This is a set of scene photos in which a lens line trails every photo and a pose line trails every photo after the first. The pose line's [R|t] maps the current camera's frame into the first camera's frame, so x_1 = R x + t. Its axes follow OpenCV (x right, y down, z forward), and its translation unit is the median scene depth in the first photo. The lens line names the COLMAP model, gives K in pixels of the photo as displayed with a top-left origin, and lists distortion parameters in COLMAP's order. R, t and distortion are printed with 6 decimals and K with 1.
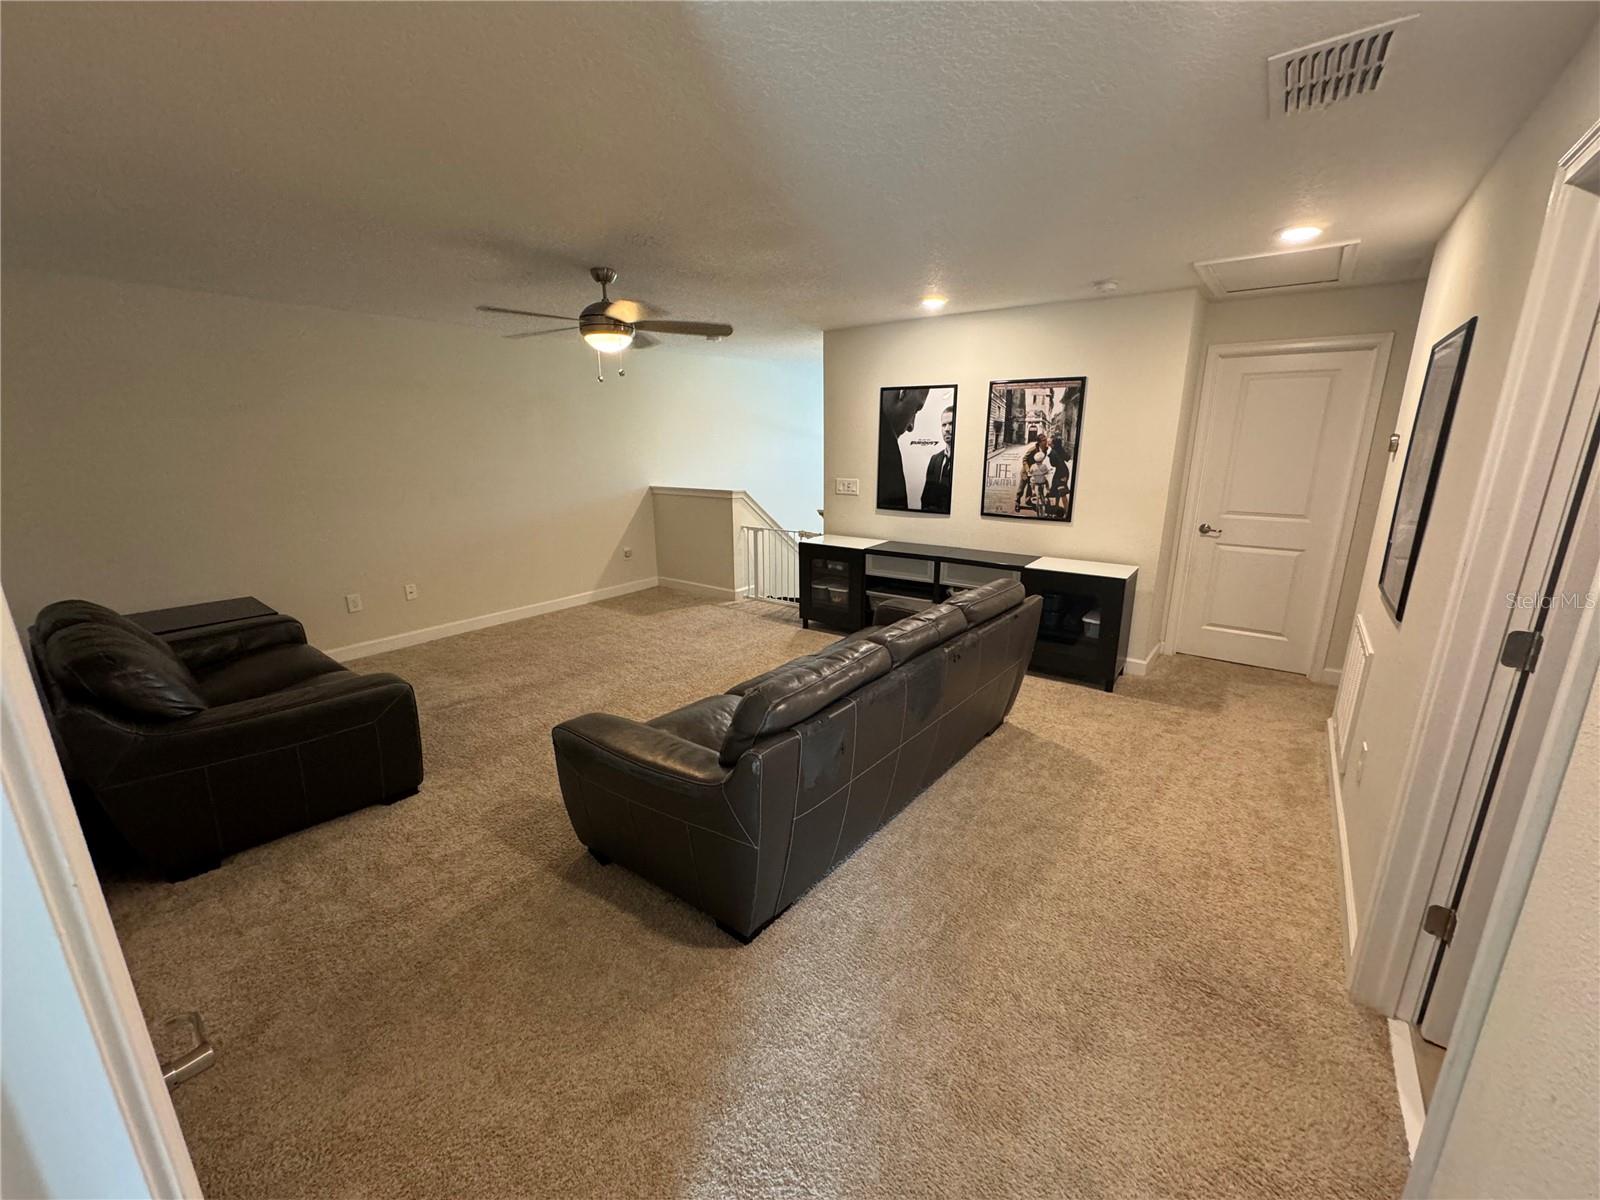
lens RADIAL K [[638.5, 0, 804.4], [0, 638.5, 602.4], [0, 0, 1]] dist [-0.000493, -0.000044]
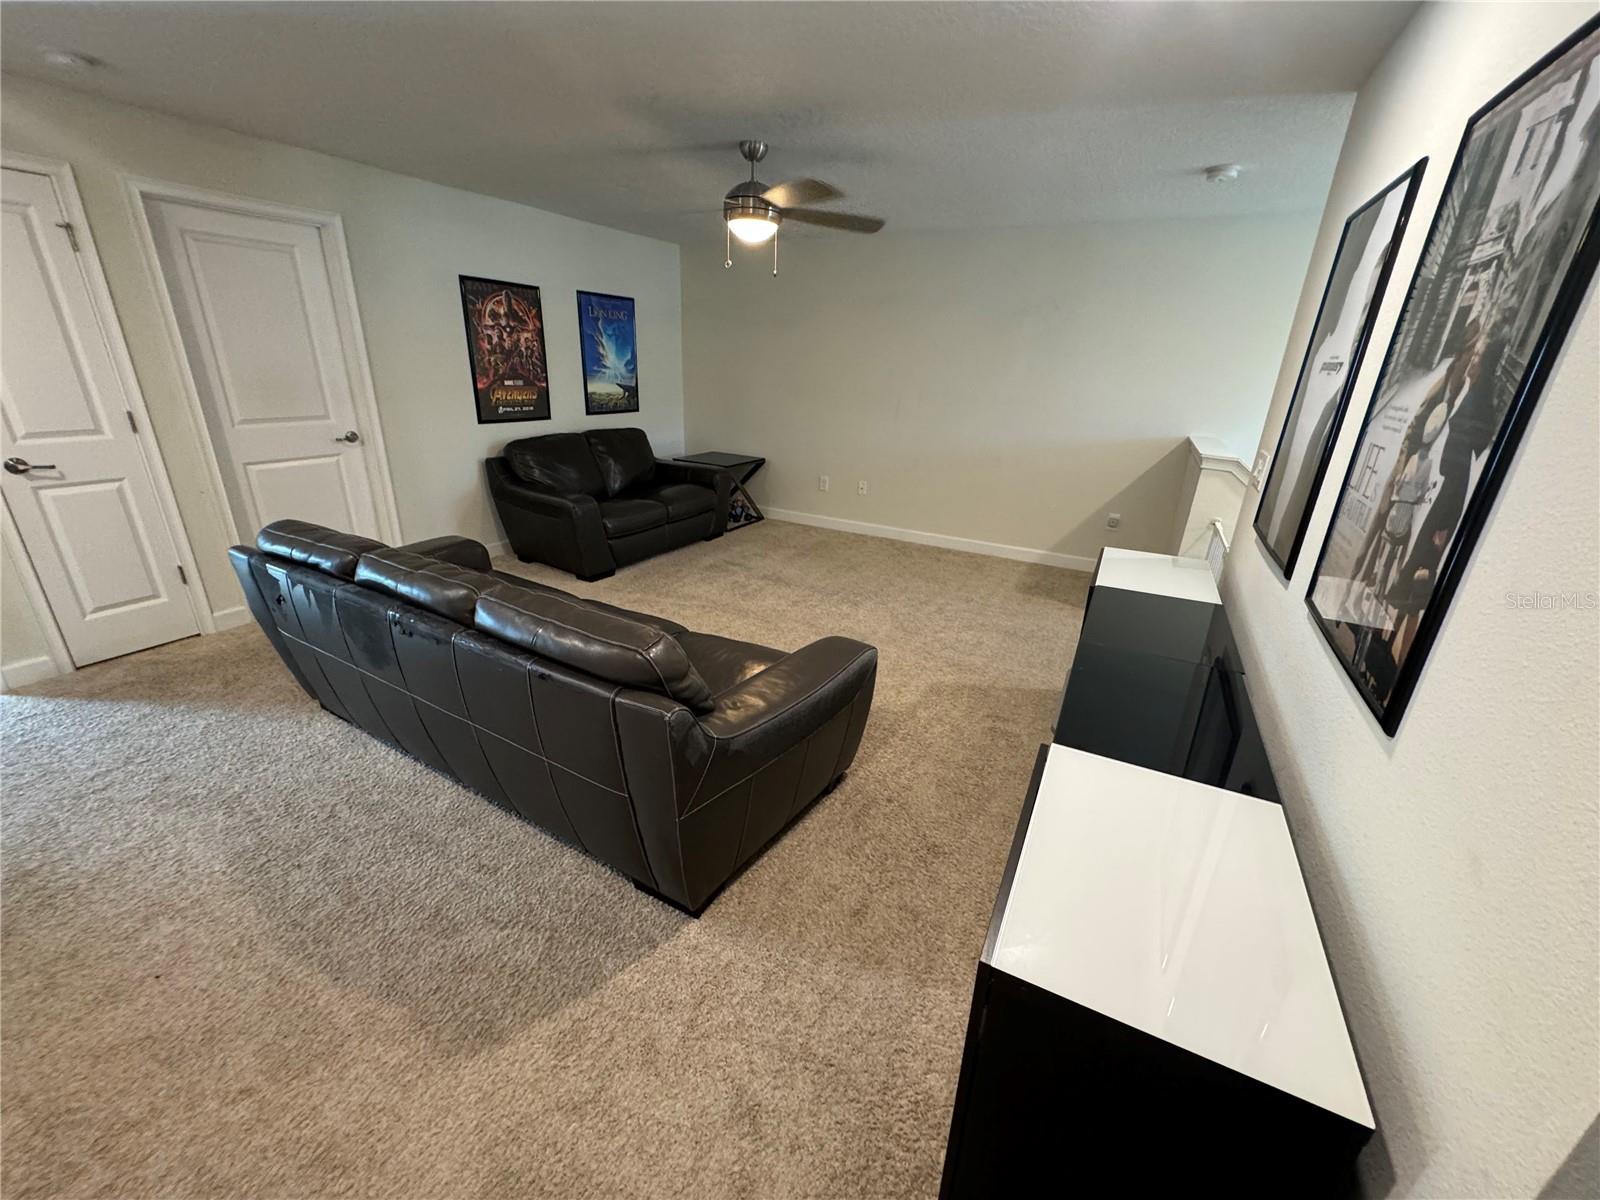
lens RADIAL K [[638.5, 0, 798.4], [0, 638.5, 601.6], [0, 0, 1]] dist [-0.000493, -0.000044]
pose [[0.140428, 0.362458, -0.921360, 0.570250], [-0.286578, 0.905627, 0.312591, -0.176986], [0.947709, 0.220145, 0.231048, 0.746188]]
